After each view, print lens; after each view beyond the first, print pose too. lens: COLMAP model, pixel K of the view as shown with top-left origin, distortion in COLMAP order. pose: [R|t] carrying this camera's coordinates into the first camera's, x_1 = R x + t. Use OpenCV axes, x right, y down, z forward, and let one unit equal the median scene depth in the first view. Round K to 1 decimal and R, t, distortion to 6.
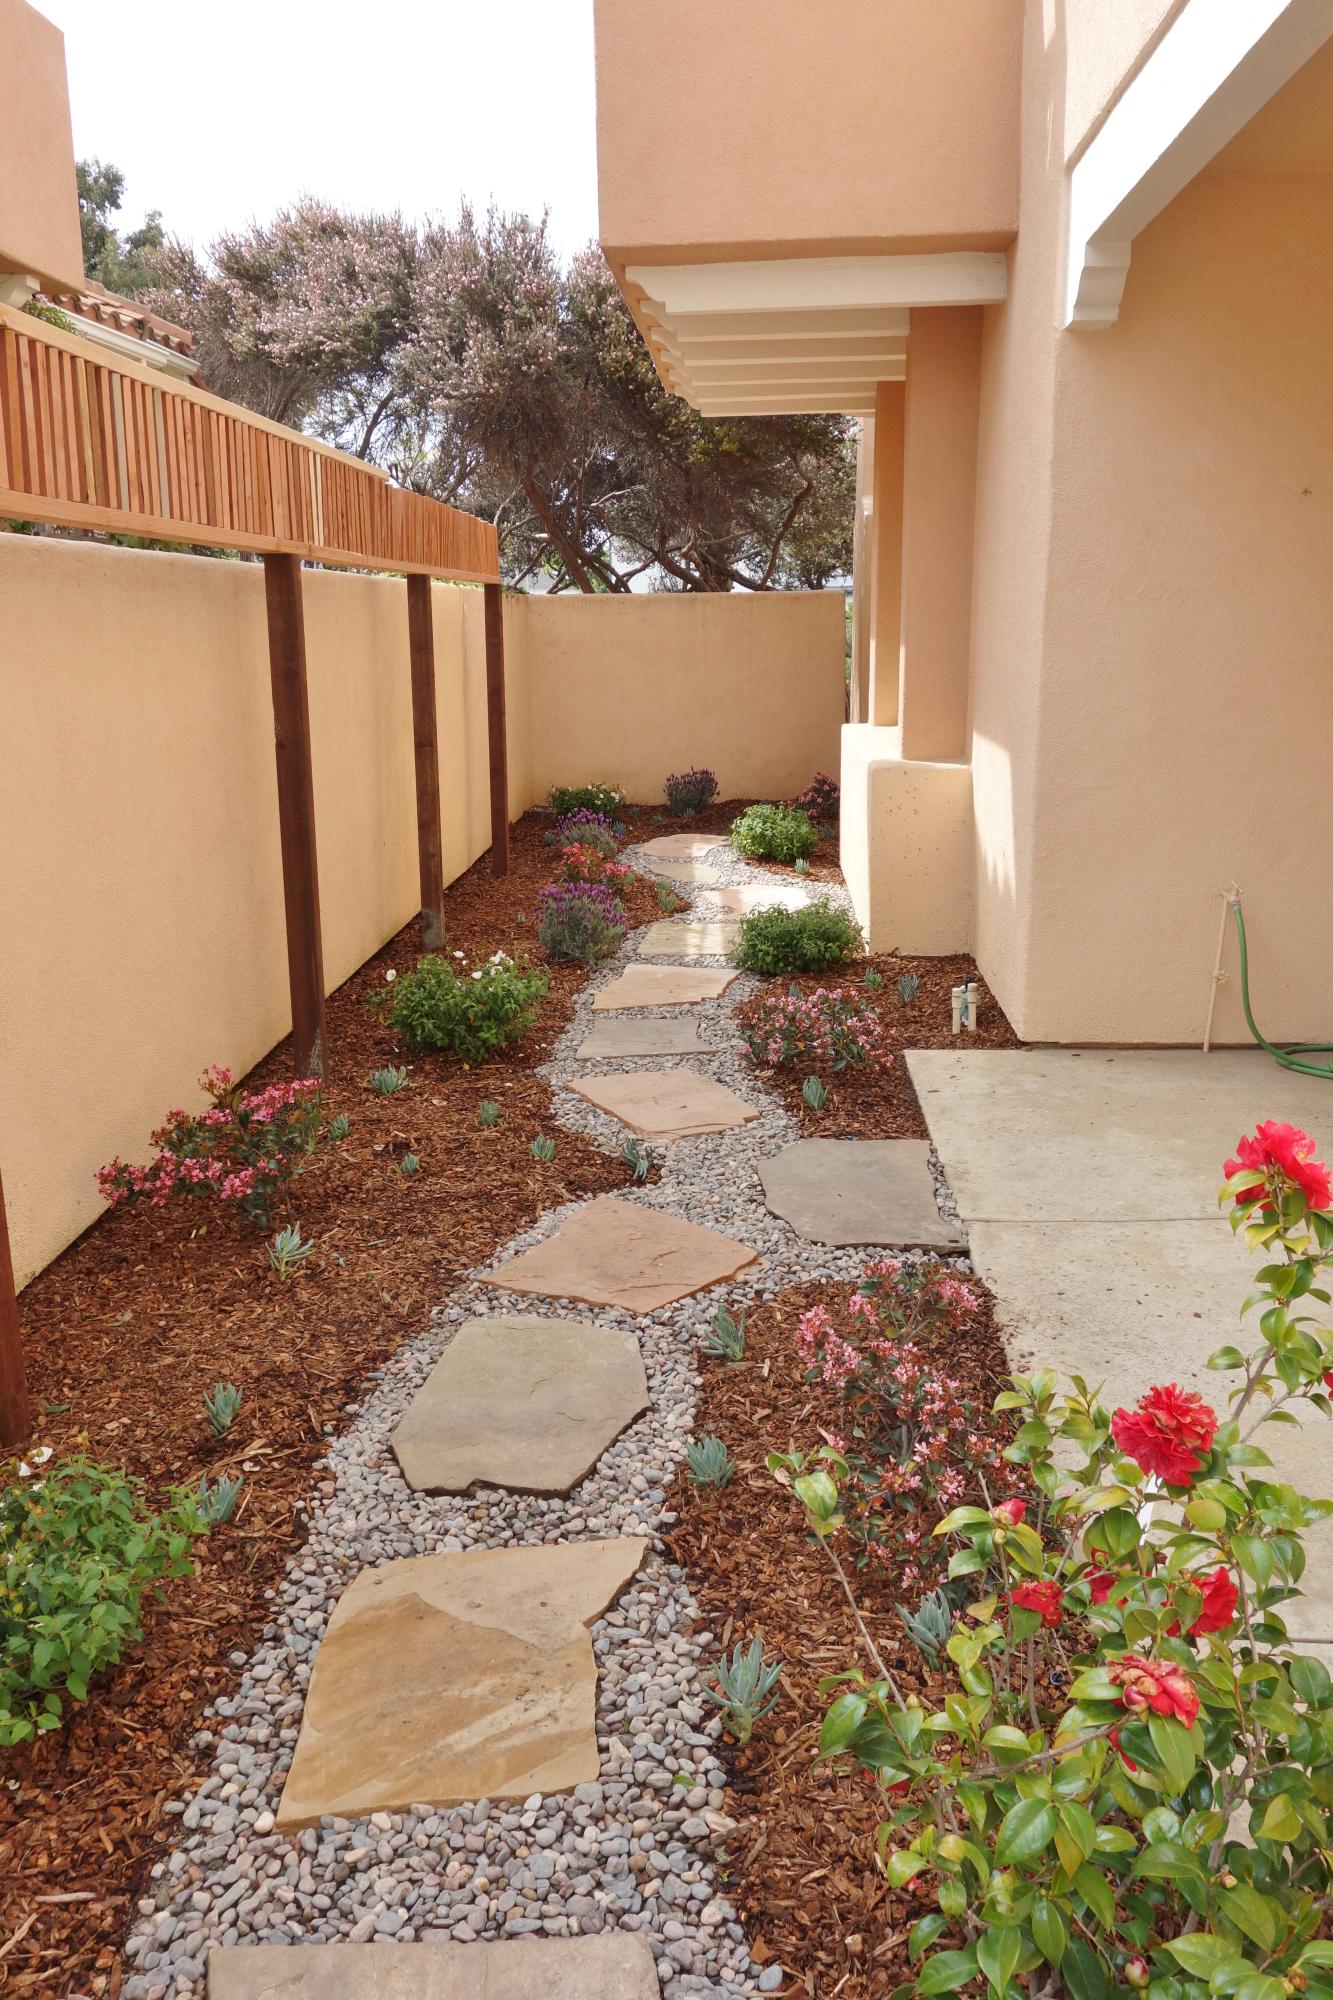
lens RADIAL K [[1584.6, 0, 666.5], [0, 1584.6, 1000.0], [0, 0, 1]] dist [0.009018, -0.003994]
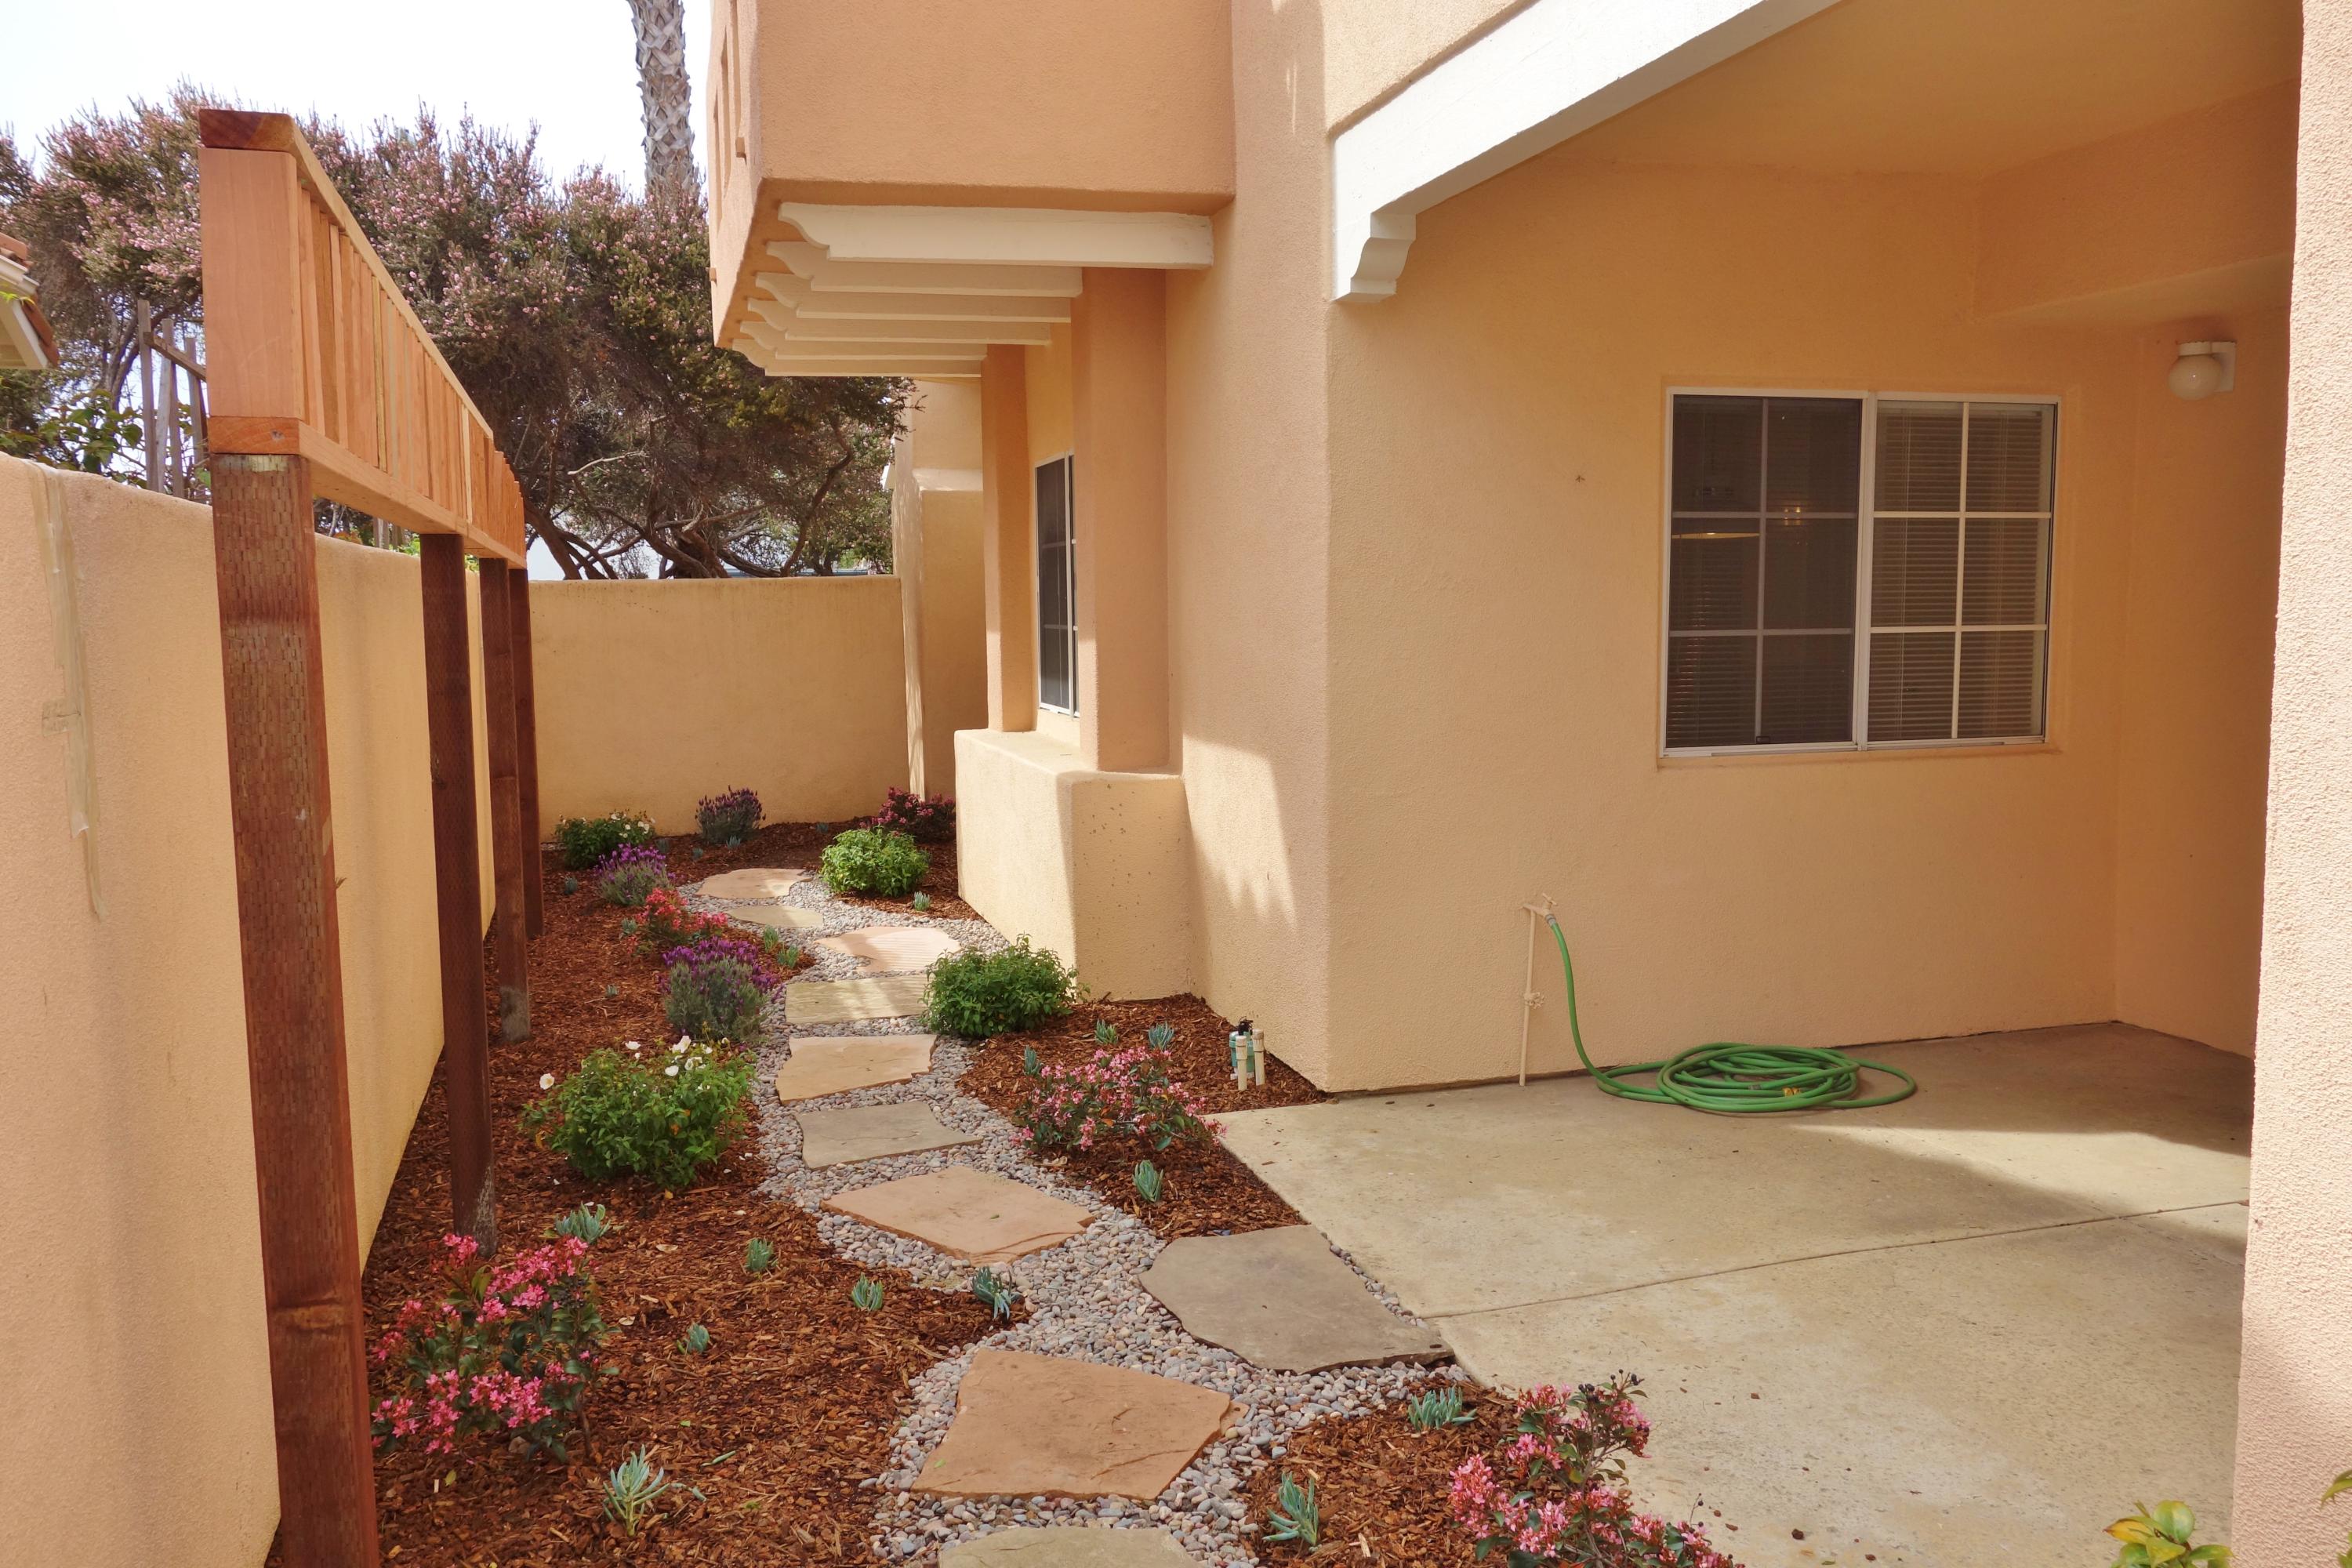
lens RADIAL K [[1863.5, 0, 1176.0], [0, 1863.5, 784.0], [0, 0, 1]] dist [0.009018, -0.003994]
pose [[0.942968, -0.037682, 0.330744, -0.190112], [0.083354, 0.988648, -0.125008, -0.020695], [-0.322279, 0.145447, 0.935404, 0.063895]]
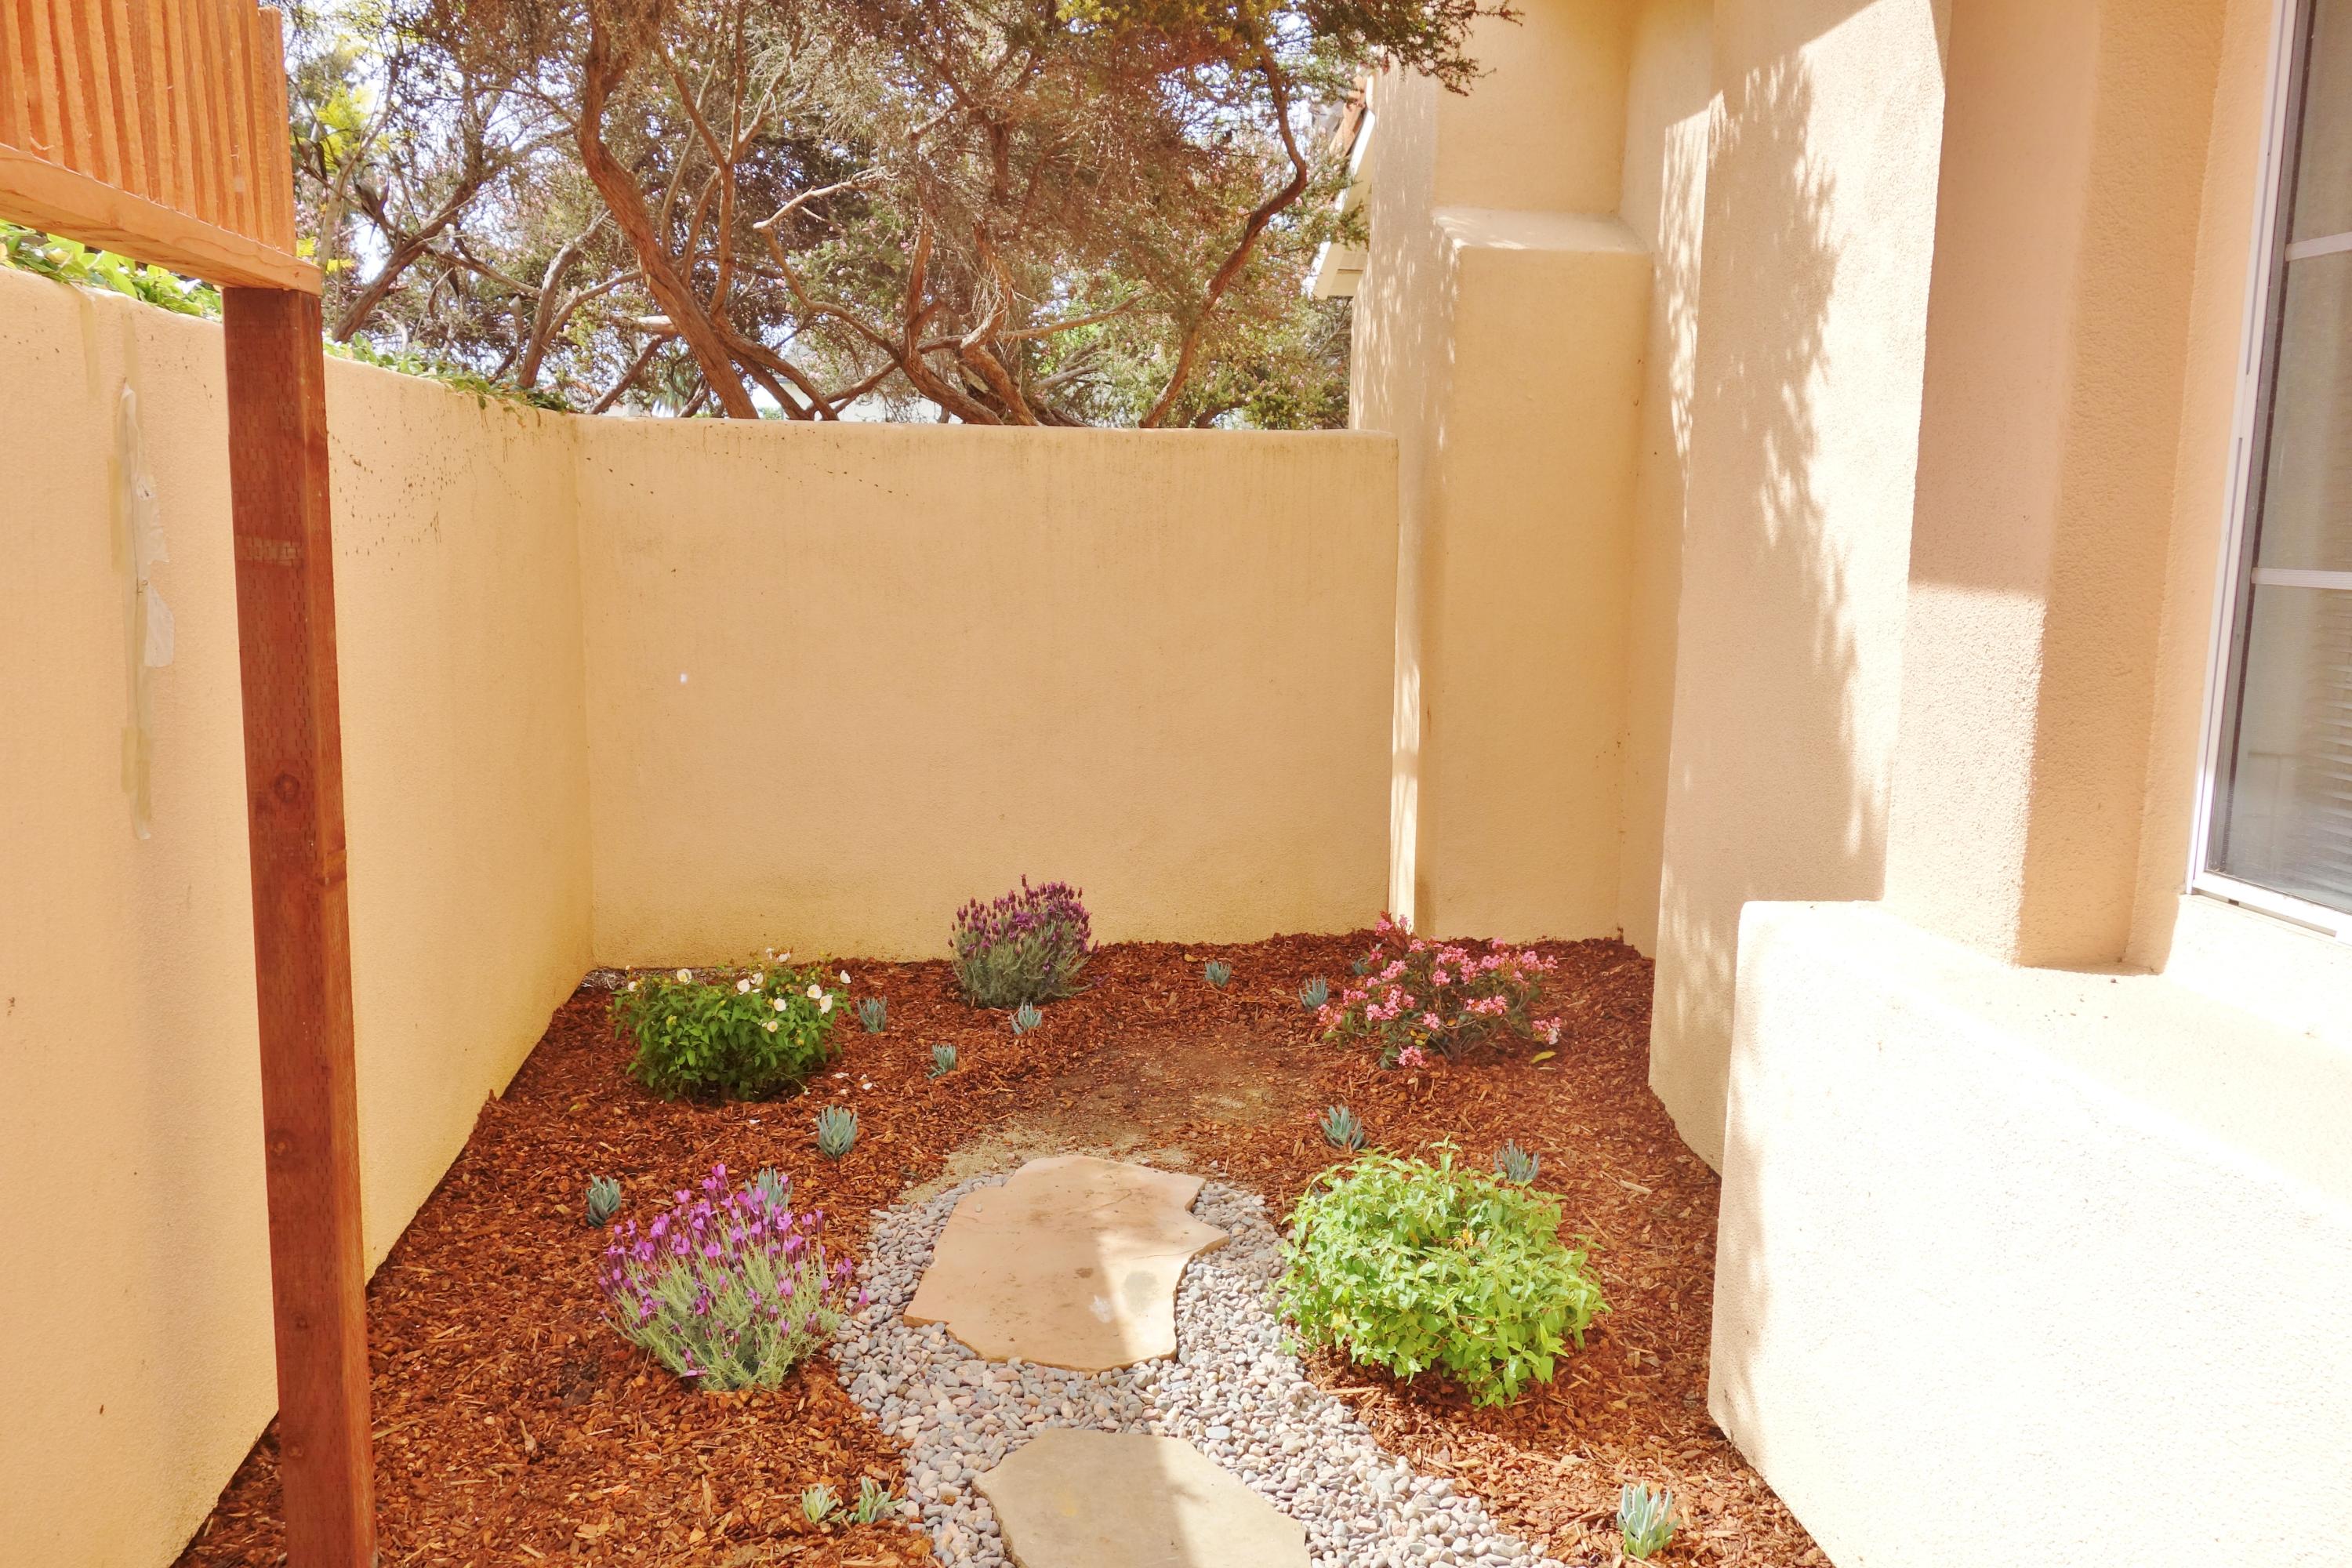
lens RADIAL K [[1863.5, 0, 1176.0], [0, 1863.5, 784.0], [0, 0, 1]] dist [0.009018, -0.003994]
pose [[0.984314, 0.001458, 0.176420, -0.058426], [0.014021, 0.996157, -0.086460, -0.295359], [-0.175868, 0.087577, 0.980510, 1.264433]]
